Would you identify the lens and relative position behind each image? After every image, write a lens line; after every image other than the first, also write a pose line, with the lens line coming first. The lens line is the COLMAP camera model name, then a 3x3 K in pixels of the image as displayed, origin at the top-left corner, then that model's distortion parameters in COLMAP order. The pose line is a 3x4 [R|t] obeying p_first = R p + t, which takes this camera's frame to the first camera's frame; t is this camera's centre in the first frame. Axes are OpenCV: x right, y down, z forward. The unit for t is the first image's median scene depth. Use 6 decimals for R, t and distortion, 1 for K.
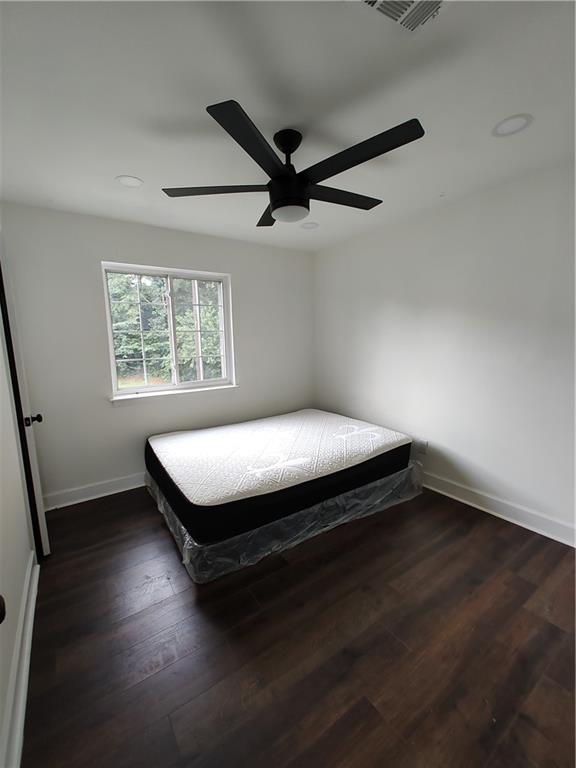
lens RADIAL K [[323.8, 0, 288.0], [0, 323.8, 384.0], [0, 0, 1]] dist [0.000912, 0.000330]
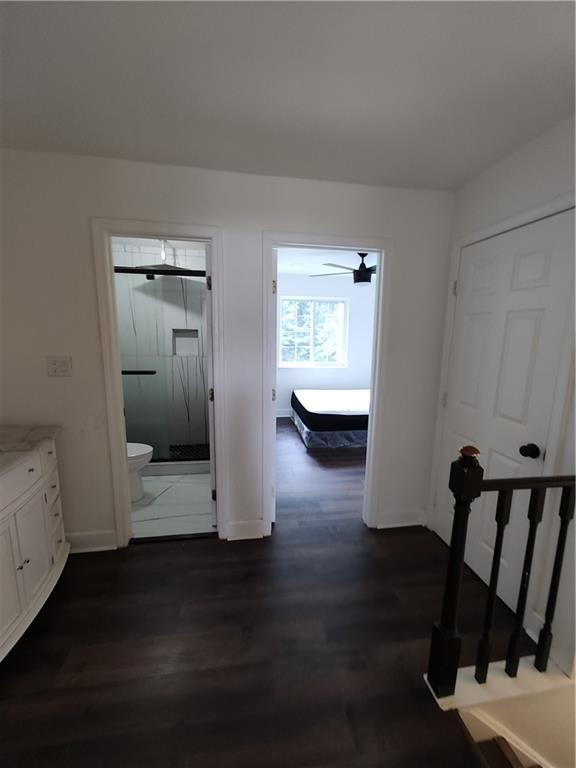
lens RADIAL K [[323.8, 0, 288.0], [0, 323.8, 384.0], [0, 0, 1]] dist [0.000912, 0.000330]
pose [[0.902256, 0.107393, -0.417614, 0.282314], [-0.100525, 0.994190, 0.038481, 0.062368], [0.419321, 0.007261, 0.907809, -0.636774]]
